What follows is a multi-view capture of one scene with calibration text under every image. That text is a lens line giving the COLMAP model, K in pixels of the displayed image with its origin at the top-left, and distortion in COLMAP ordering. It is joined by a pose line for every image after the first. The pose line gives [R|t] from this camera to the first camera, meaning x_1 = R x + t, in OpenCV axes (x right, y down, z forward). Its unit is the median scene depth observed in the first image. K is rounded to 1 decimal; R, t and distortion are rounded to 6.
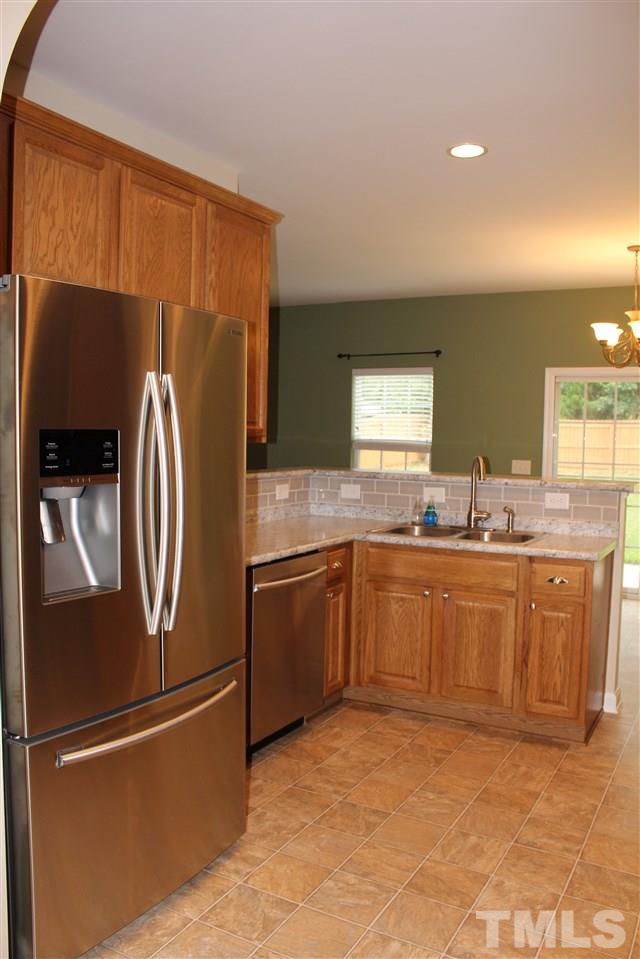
lens RADIAL K [[791.2, 0, 320.0], [0, 791.2, 479.5], [0, 0, 1]] dist [-0.159238, 0.130877]
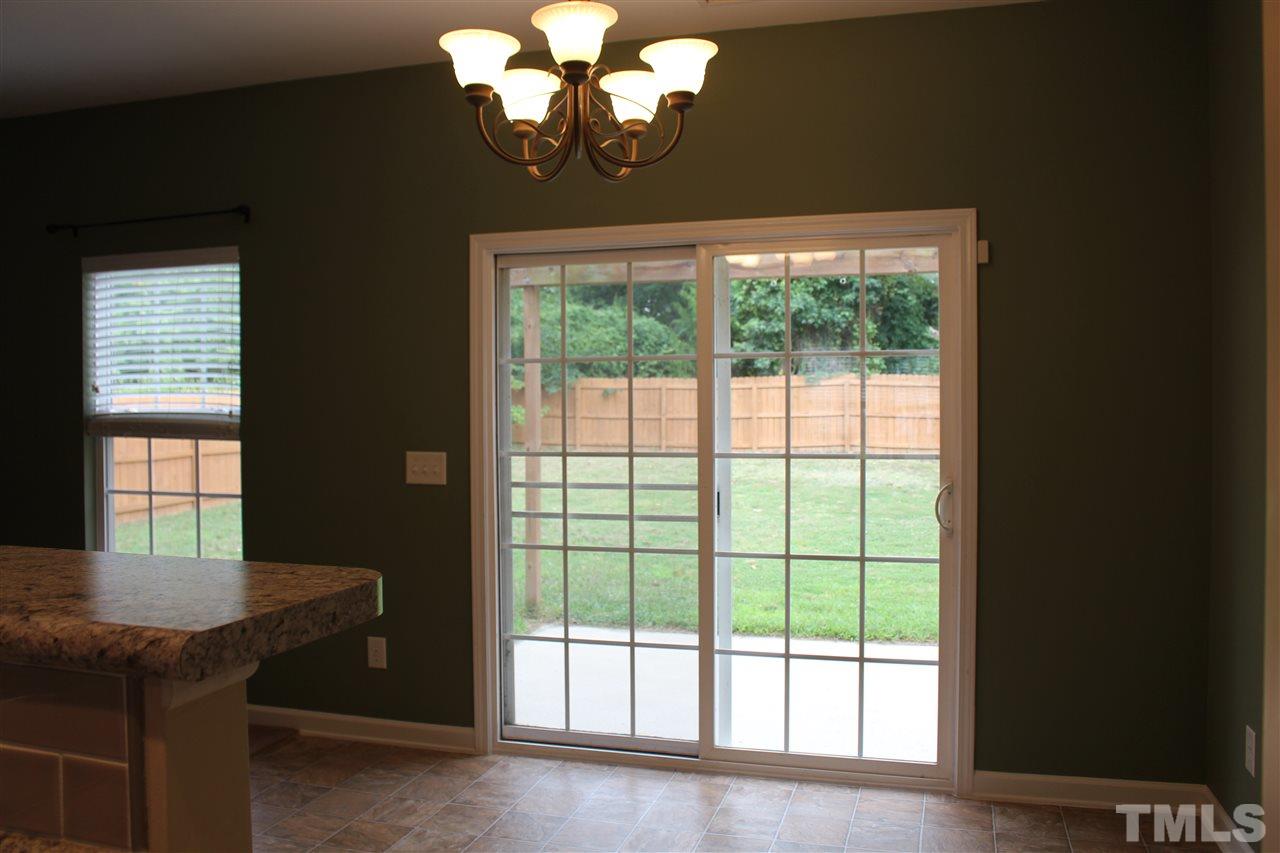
lens RADIAL K [[1049.8, 0, 637.0], [0, 1049.8, 405.7], [0, 0, 1]] dist [-0.175905, 0.157833]
pose [[0.975476, -0.022743, 0.218926, 0.458155], [0.035654, 0.997838, -0.055204, -0.026549], [-0.217198, 0.061656, 0.974178, 0.779837]]
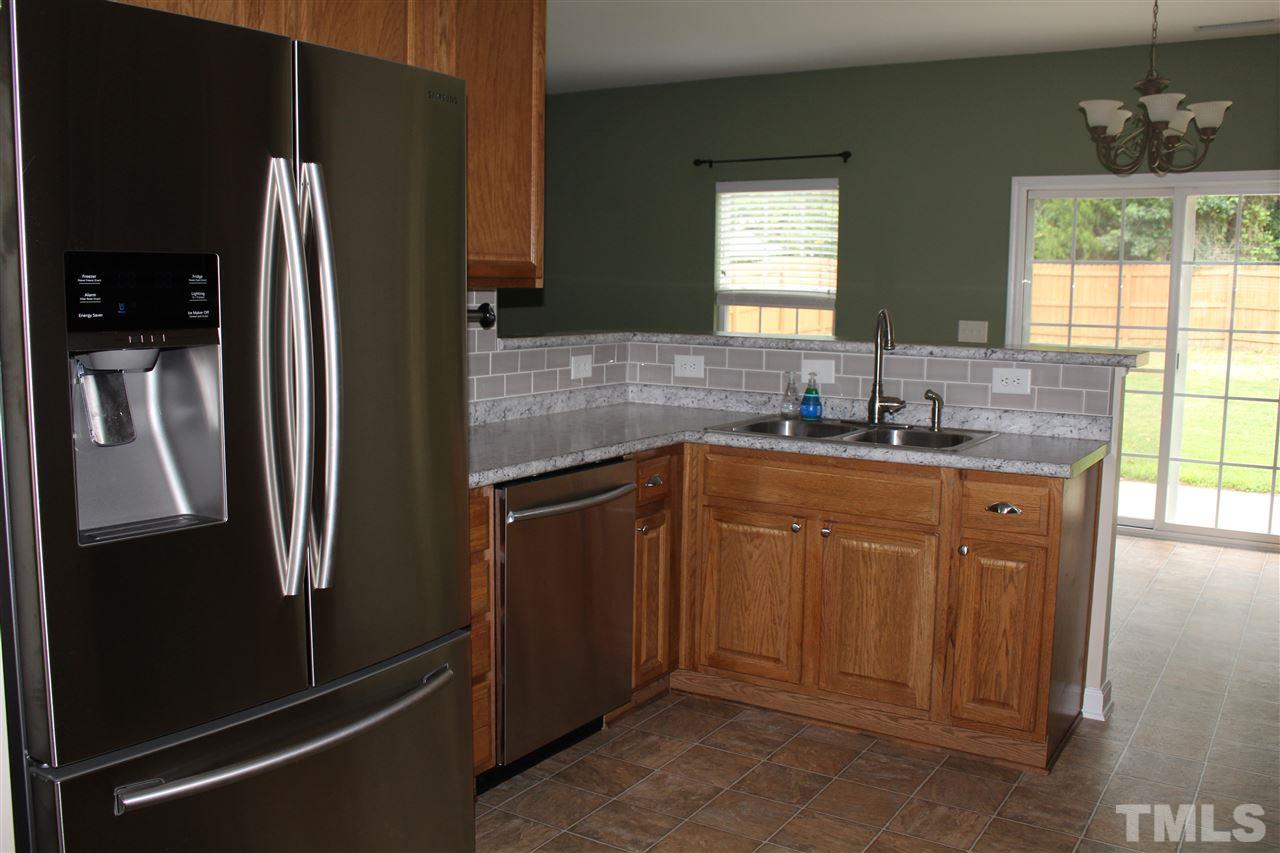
lens RADIAL K [[1151.5, 0, 636.4], [0, 1151.5, 413.5], [0, 0, 1]] dist [-0.146563, 0.146374]
pose [[0.998492, 0.002062, -0.054857, 0.057066], [0.000721, 0.998716, 0.050660, 0.007358], [0.054891, -0.050624, 0.997208, 0.080577]]
